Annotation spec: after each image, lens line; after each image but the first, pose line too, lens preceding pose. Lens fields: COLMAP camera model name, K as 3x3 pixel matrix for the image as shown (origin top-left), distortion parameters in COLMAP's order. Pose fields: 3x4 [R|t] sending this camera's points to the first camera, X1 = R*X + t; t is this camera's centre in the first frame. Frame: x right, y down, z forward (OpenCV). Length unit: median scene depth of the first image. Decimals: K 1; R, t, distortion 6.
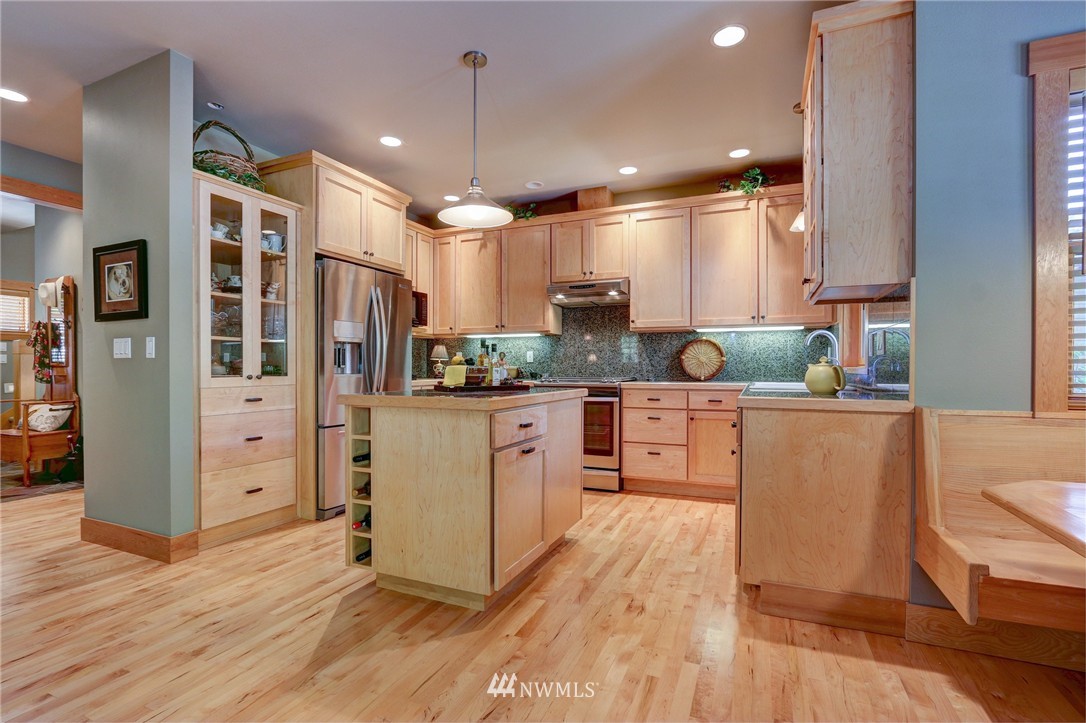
lens RADIAL K [[500.3, 0, 546.4], [0, 500.3, 367.0], [0, 0, 1]] dist [-0.010308, 0.000837]
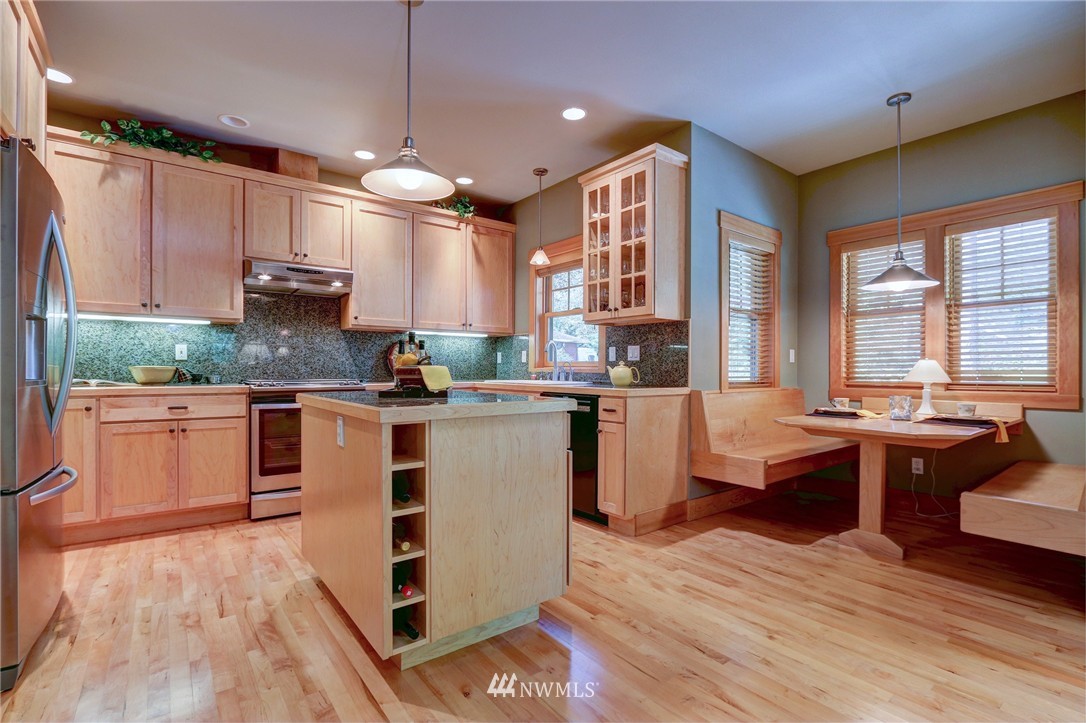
lens RADIAL K [[500.3, 0, 546.4], [0, 500.3, 367.0], [0, 0, 1]] dist [-0.010308, 0.000837]
pose [[0.481351, 0.001750, 0.876526, -0.626395], [-0.003066, 0.999995, -0.000313, -0.001381], [-0.876522, -0.002536, 0.481354, 0.334813]]
